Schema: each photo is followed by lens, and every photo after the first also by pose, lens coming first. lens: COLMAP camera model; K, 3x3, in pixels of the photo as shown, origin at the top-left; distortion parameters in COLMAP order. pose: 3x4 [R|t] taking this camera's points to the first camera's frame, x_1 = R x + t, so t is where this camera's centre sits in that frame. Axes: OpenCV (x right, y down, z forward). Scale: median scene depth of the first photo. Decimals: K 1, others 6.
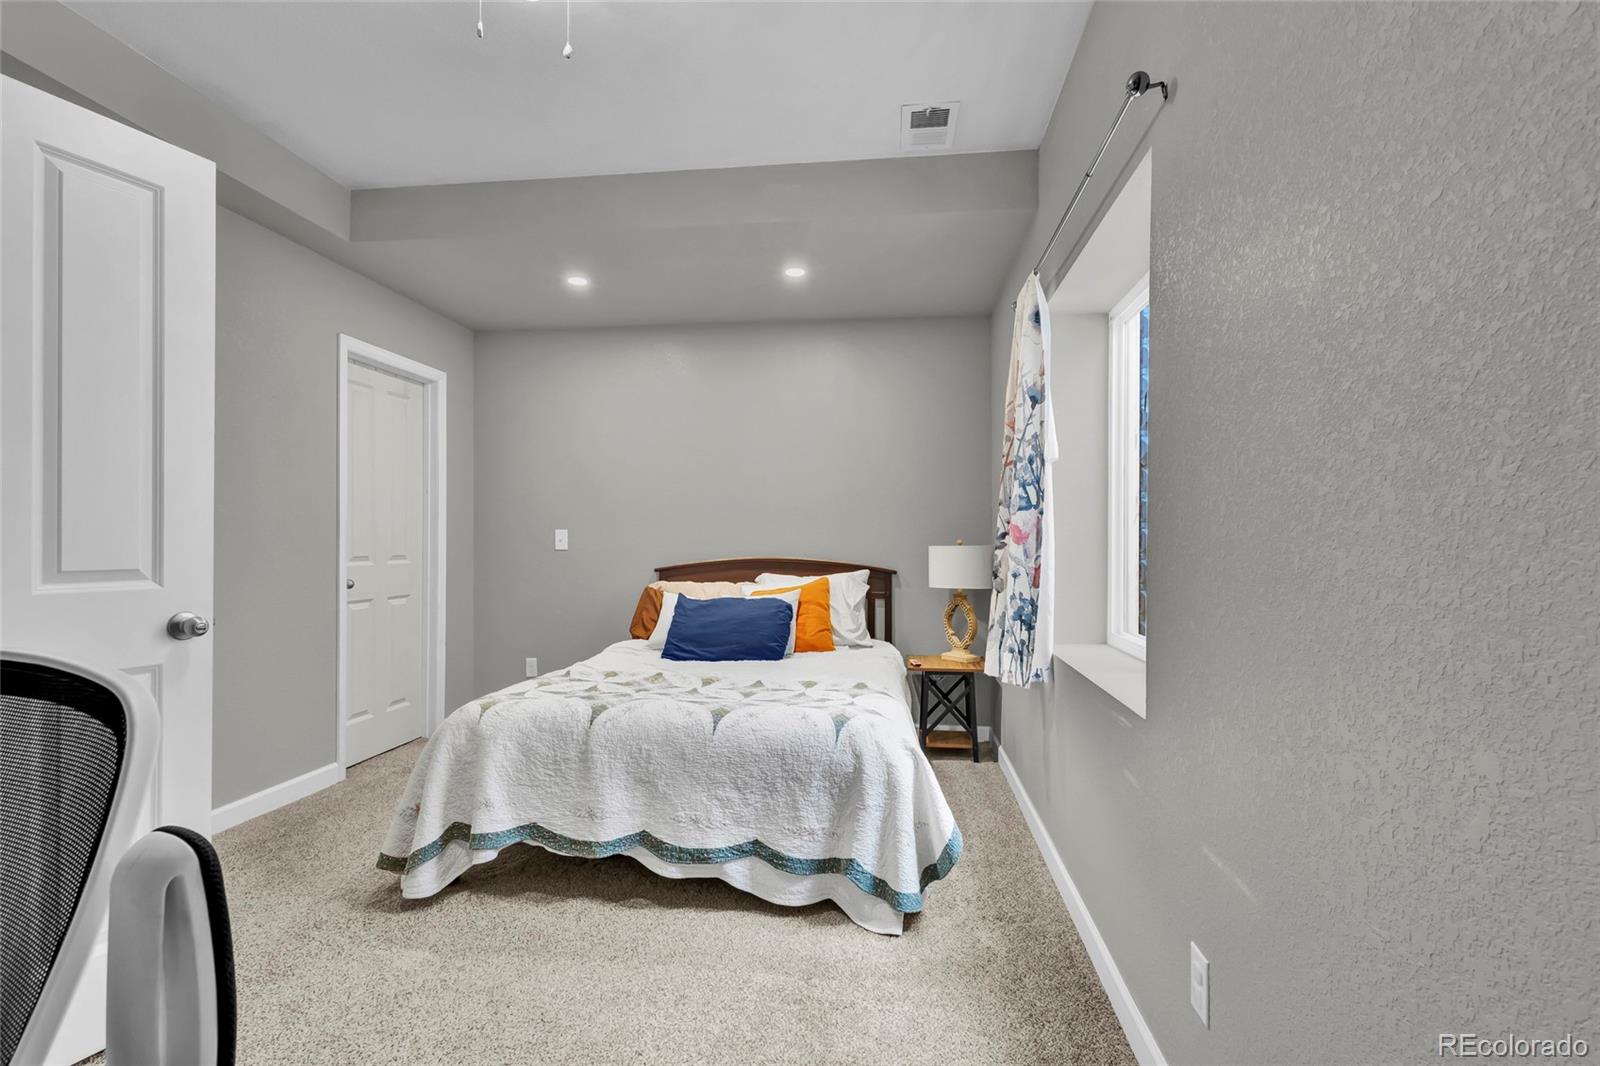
lens RADIAL K [[758.8, 0, 796.9], [0, 758.8, 541.5], [0, 0, 1]] dist [0.016210, -0.005918]
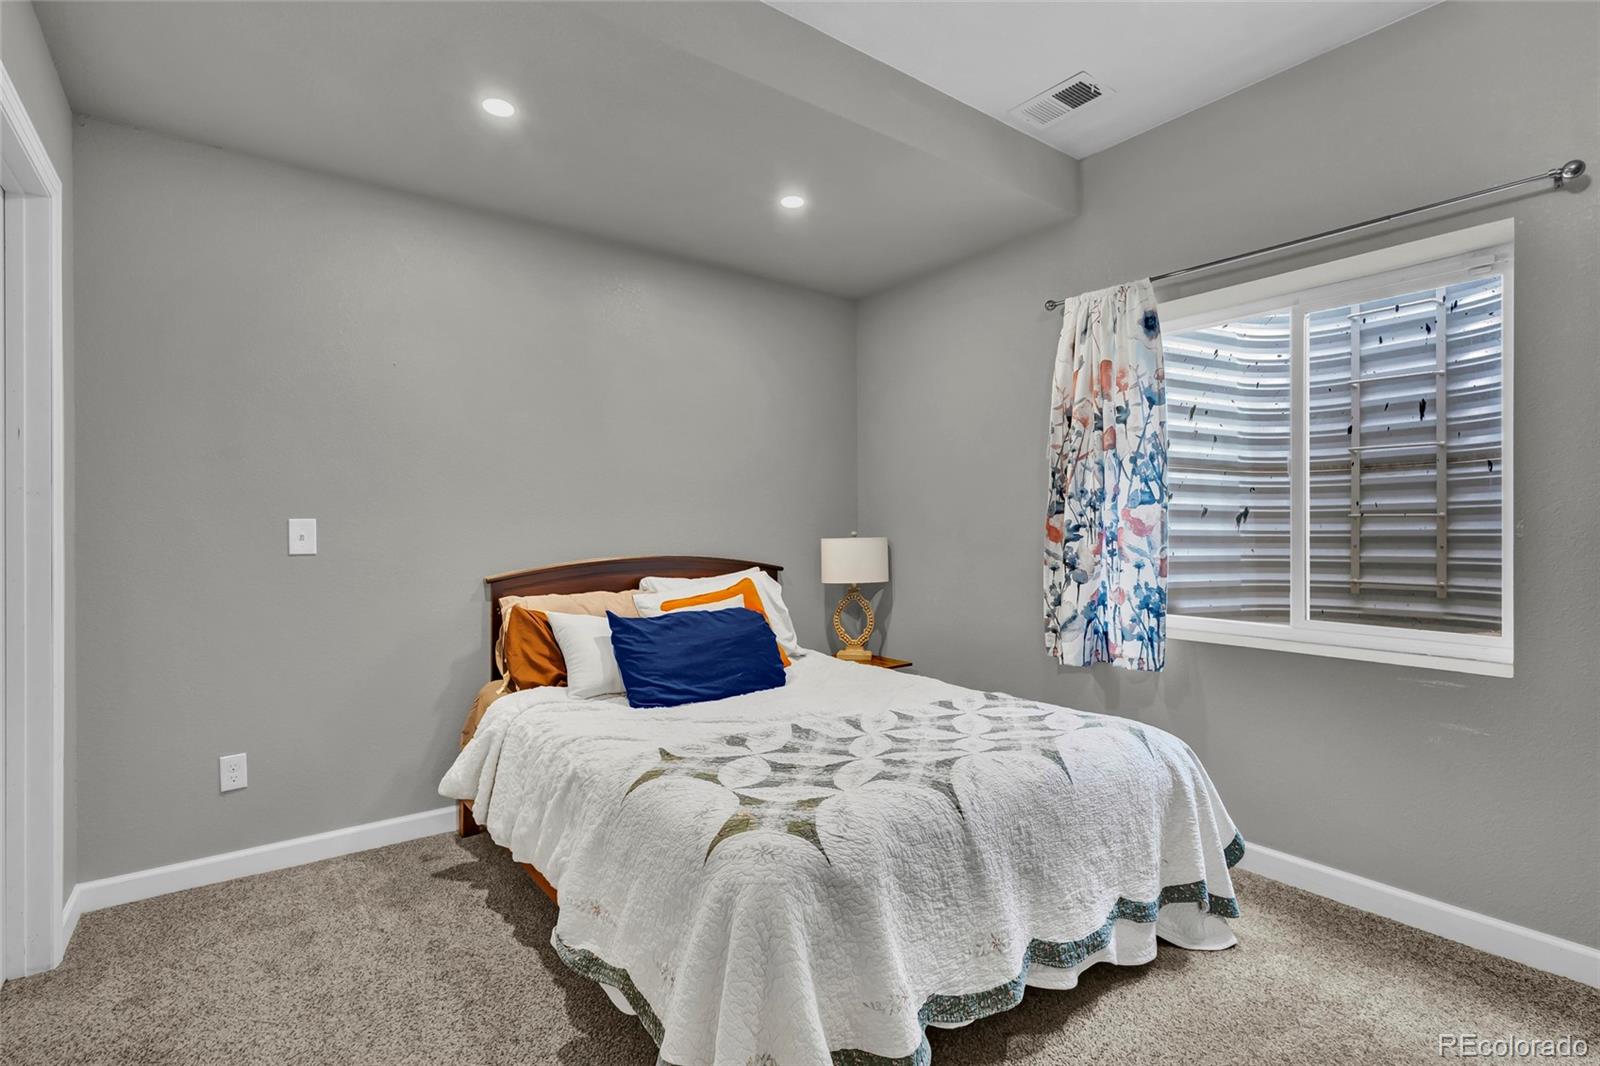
lens RADIAL K [[758.8, 0, 797.0], [0, 758.8, 533.4], [0, 0, 1]] dist [0.016210, -0.005918]
pose [[0.715813, -0.009089, 0.698233, -0.787686], [0.006178, 0.999959, 0.006683, -0.010637], [-0.698265, -0.000470, 0.715839, 0.581477]]
